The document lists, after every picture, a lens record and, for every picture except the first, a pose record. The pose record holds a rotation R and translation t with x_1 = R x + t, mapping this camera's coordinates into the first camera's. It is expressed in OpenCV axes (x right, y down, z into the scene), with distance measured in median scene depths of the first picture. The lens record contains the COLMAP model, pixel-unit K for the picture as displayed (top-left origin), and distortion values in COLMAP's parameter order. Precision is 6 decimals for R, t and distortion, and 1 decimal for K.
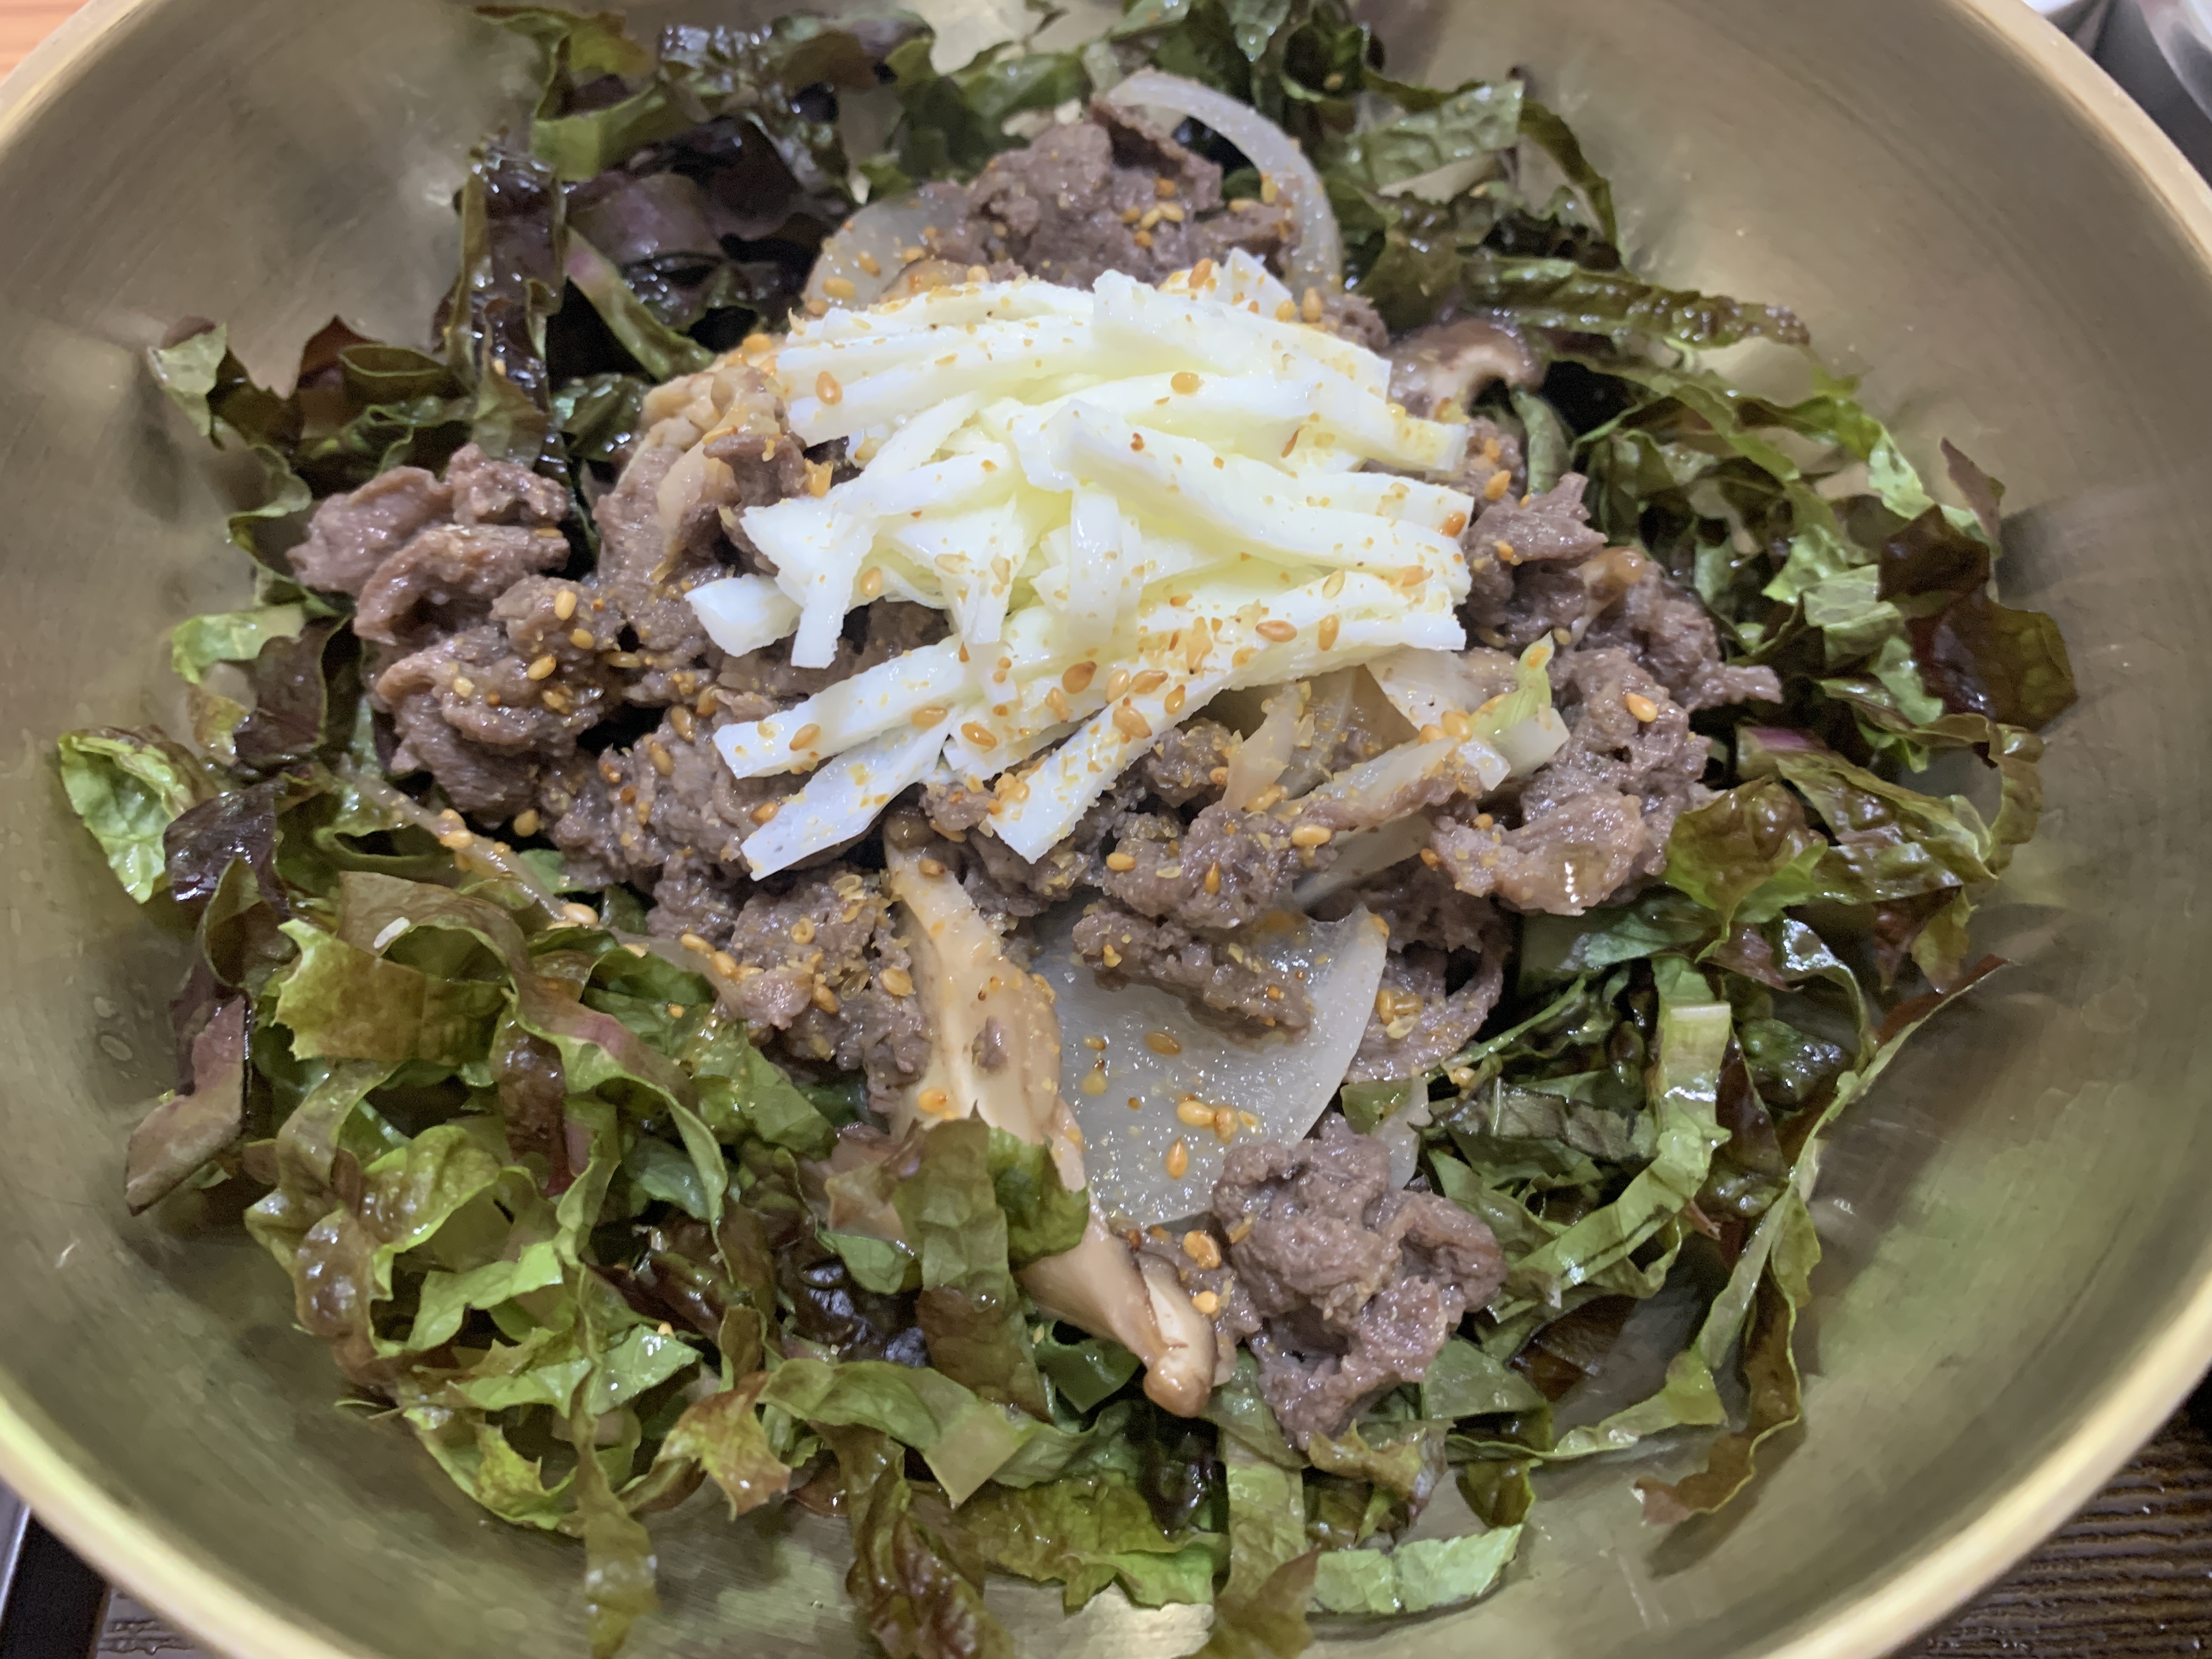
lens RADIAL K [[1723.7, 0, 1103.5], [0, 1723.7, 806.8], [0, 0, 1]] dist [0.054079, -0.218800]
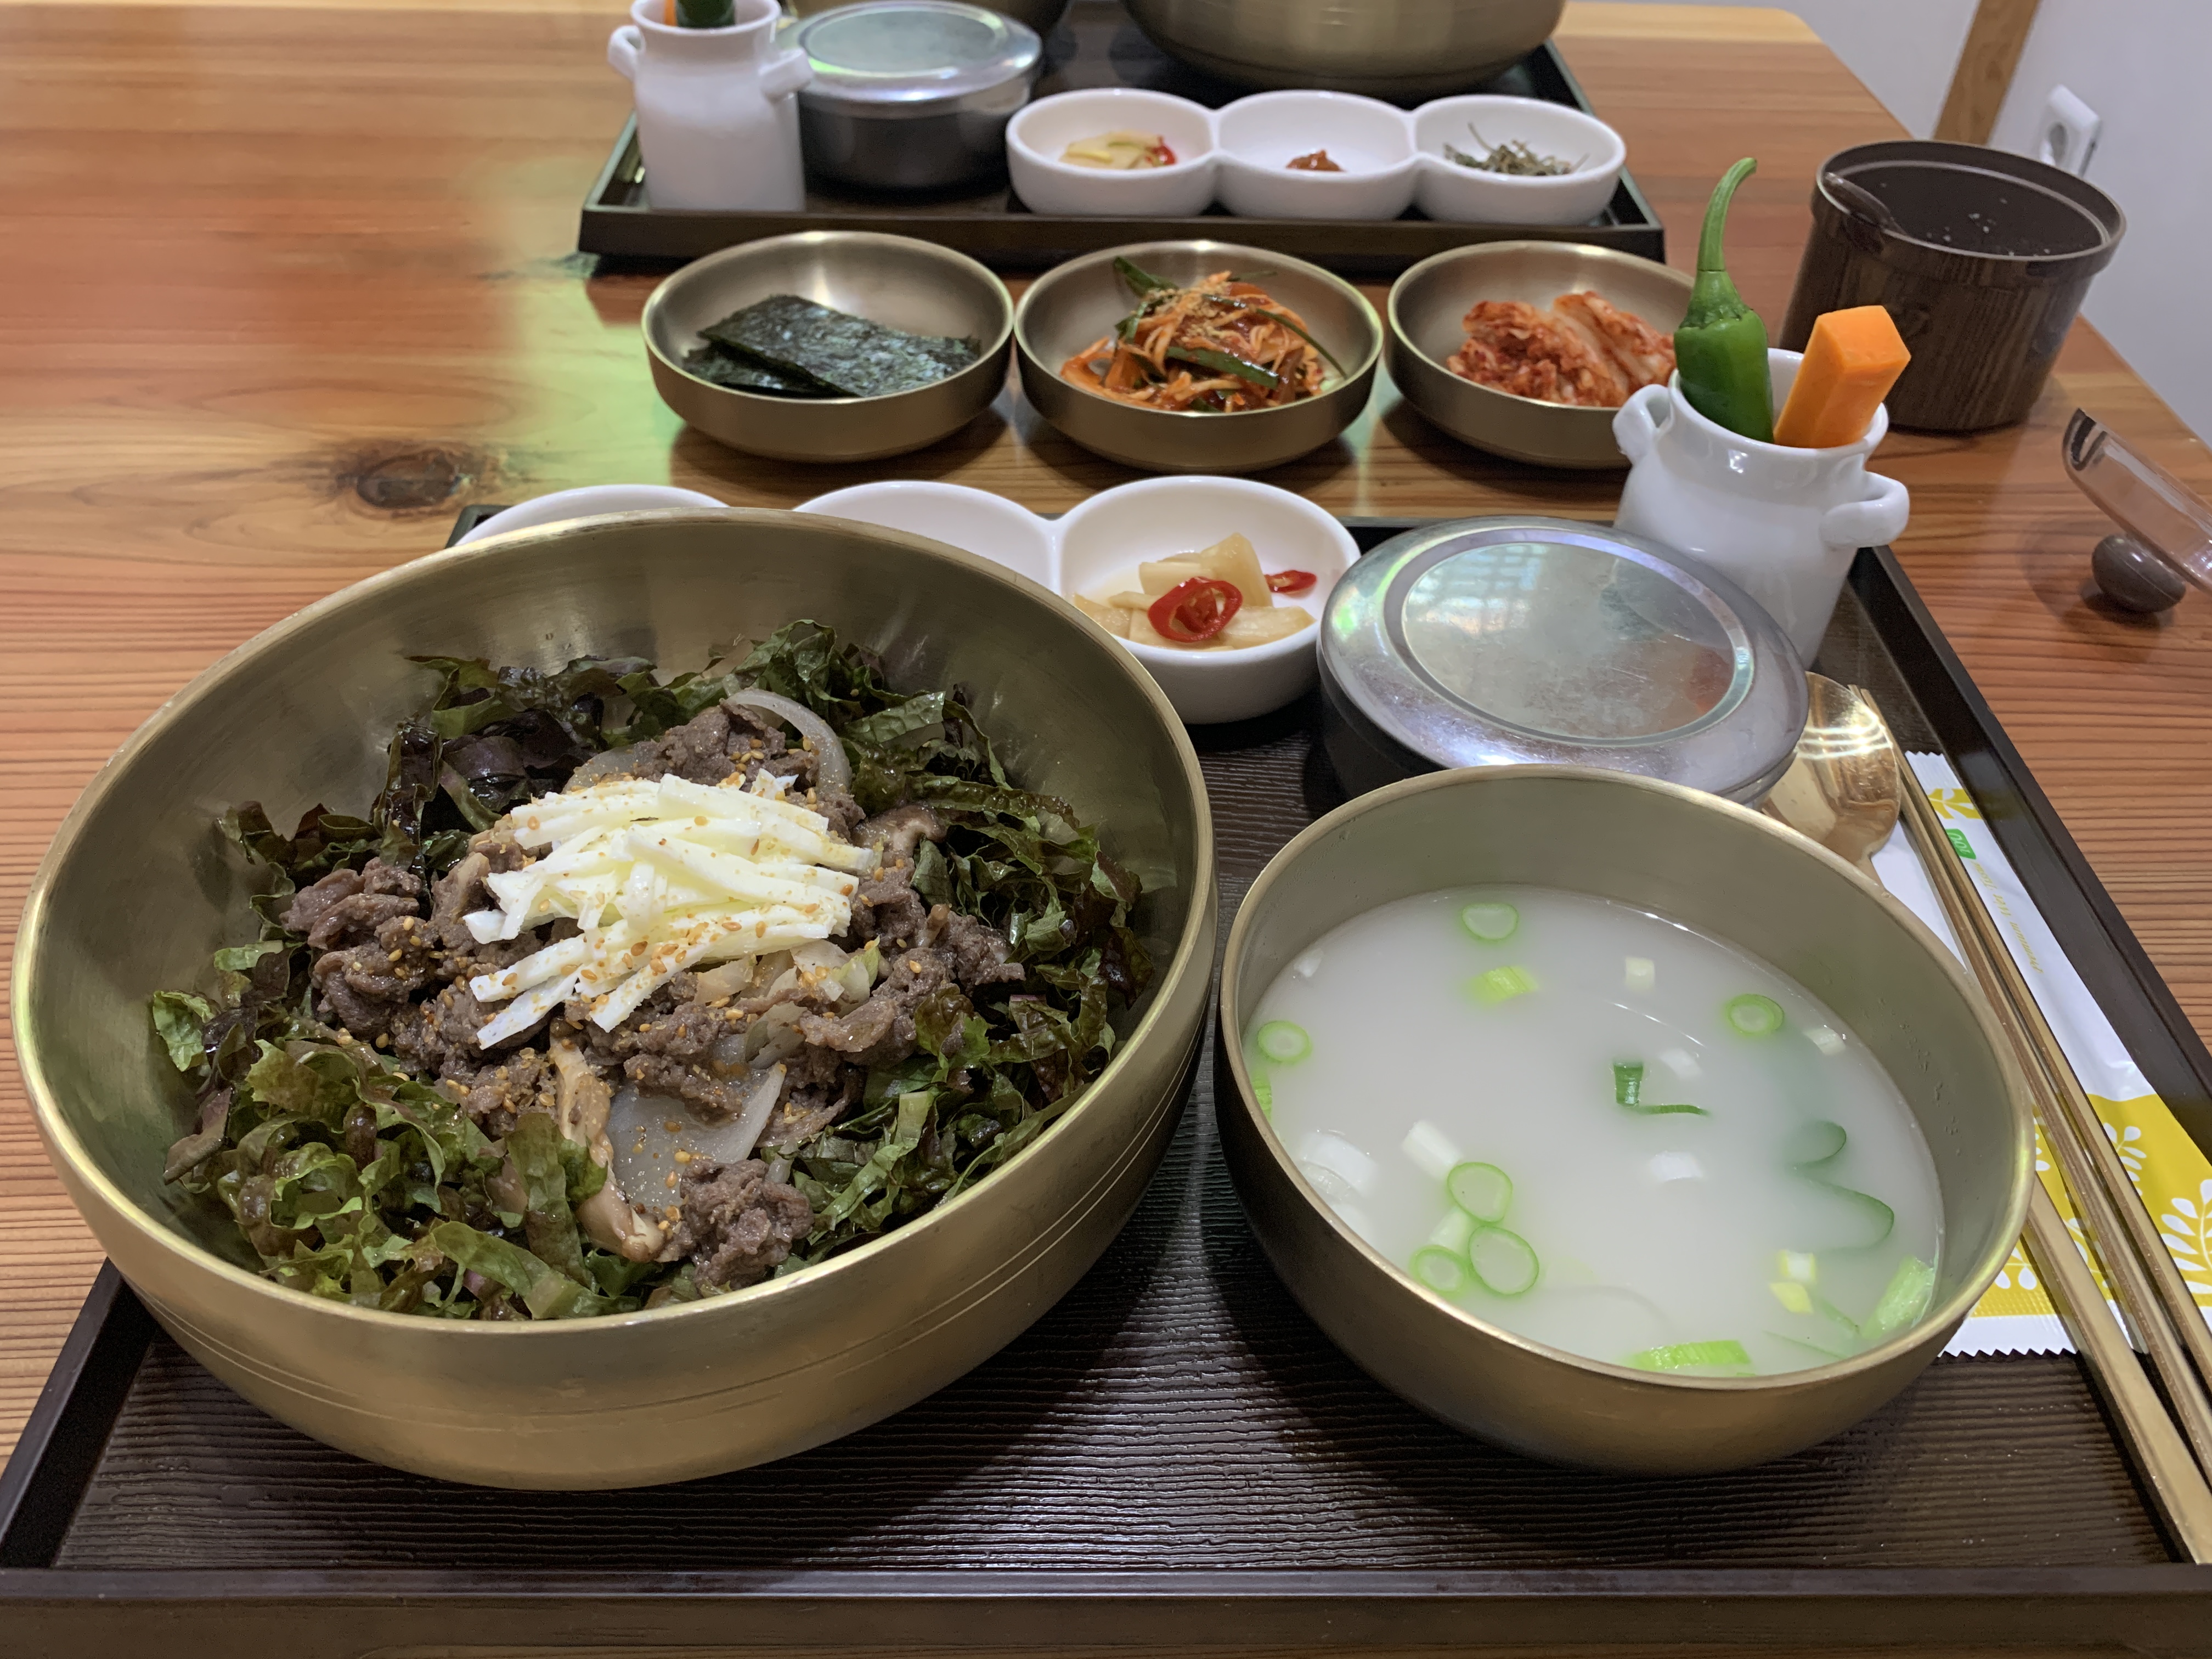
lens RADIAL K [[1771.9, 0, 1106.0], [0, 1771.9, 829.5], [0, 0, 1]] dist [-0.007793, 0.003002]
pose [[0.999982, -0.005728, -0.001645, 0.532736], [0.004938, 0.950916, -0.309409, 0.436036], [0.003336, 0.309395, 0.950928, -1.066341]]
